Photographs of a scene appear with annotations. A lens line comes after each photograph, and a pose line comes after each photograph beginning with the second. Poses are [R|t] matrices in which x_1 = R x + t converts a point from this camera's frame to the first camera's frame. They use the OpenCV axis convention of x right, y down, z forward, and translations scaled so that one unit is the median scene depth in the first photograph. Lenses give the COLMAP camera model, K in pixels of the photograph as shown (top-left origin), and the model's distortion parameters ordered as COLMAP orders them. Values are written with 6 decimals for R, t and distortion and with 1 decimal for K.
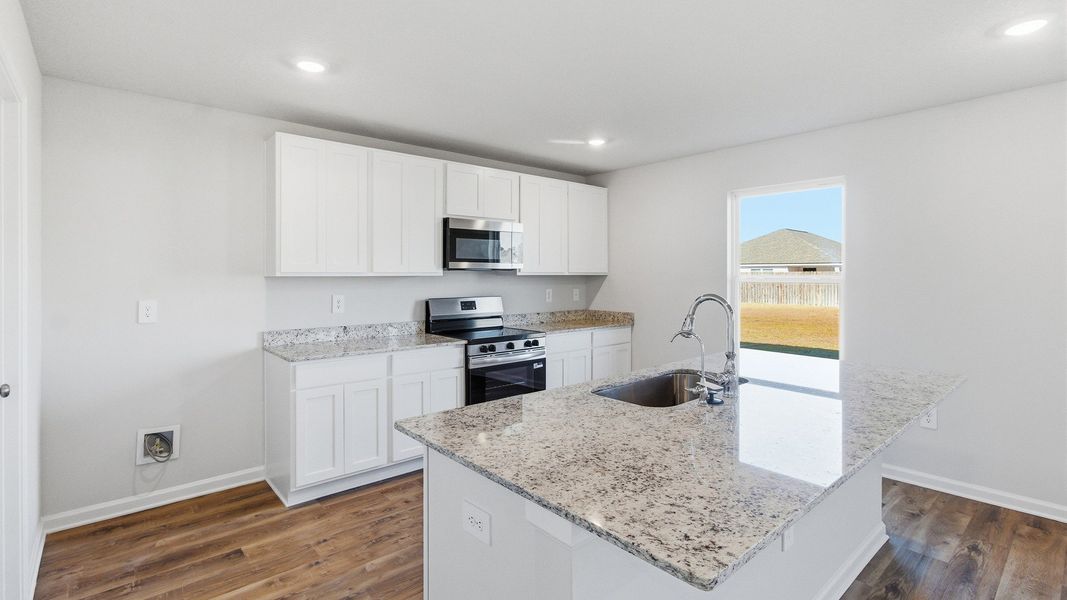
lens RADIAL K [[503.5, 0, 540.2], [0, 503.5, 289.4], [0, 0, 1]] dist [-0.004859, 0.003732]
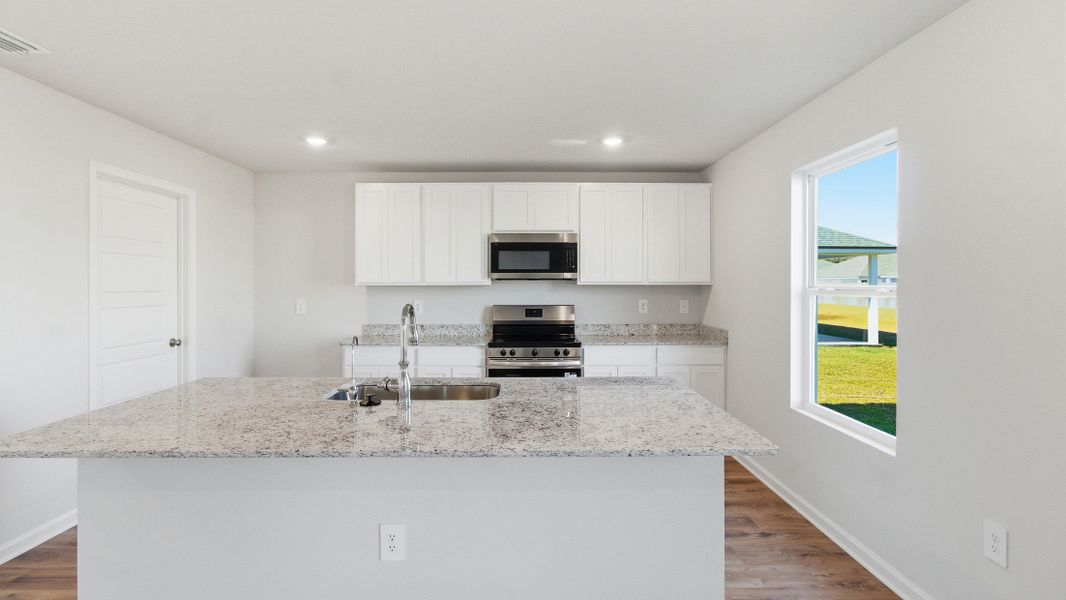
lens RADIAL K [[503.0, 0, 527.8], [0, 503.0, 288.0], [0, 0, 1]] dist [-0.004859, 0.003732]
pose [[0.754382, 0.000821, -0.656436, 0.609664], [-0.019506, 0.999586, -0.021167, 0.002284], [0.656146, 0.028772, 0.754085, 0.205028]]
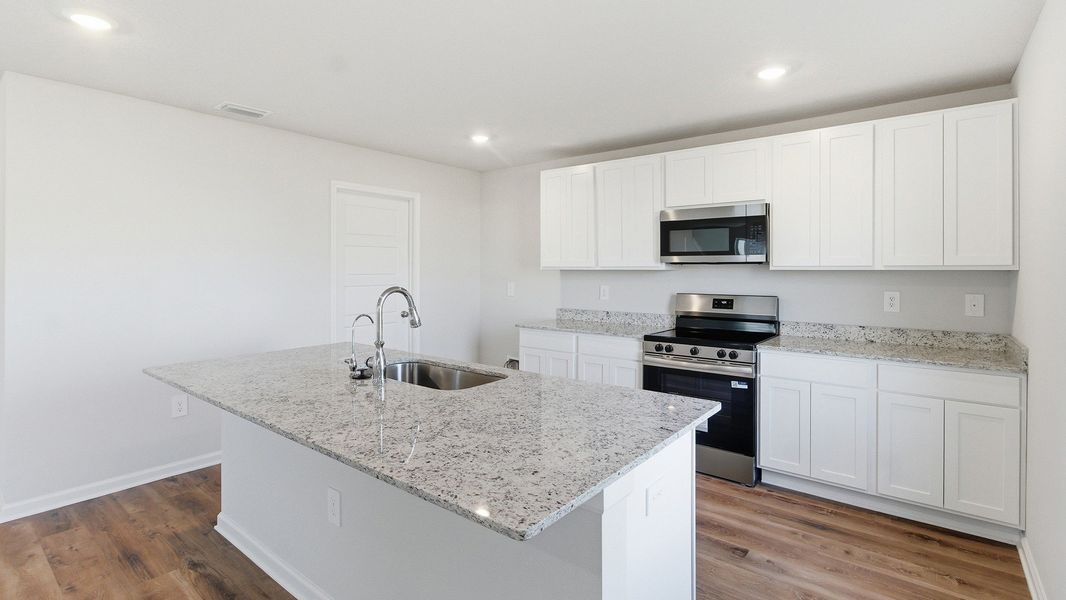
lens RADIAL K [[503.0, 0, 529.0], [0, 503.0, 284.1], [0, 0, 1]] dist [-0.004859, 0.003732]
pose [[0.170018, 0.024786, -0.985129, 0.733484], [-0.034416, 0.999223, 0.019201, -0.008572], [0.984840, 0.030640, 0.170739, 0.571856]]
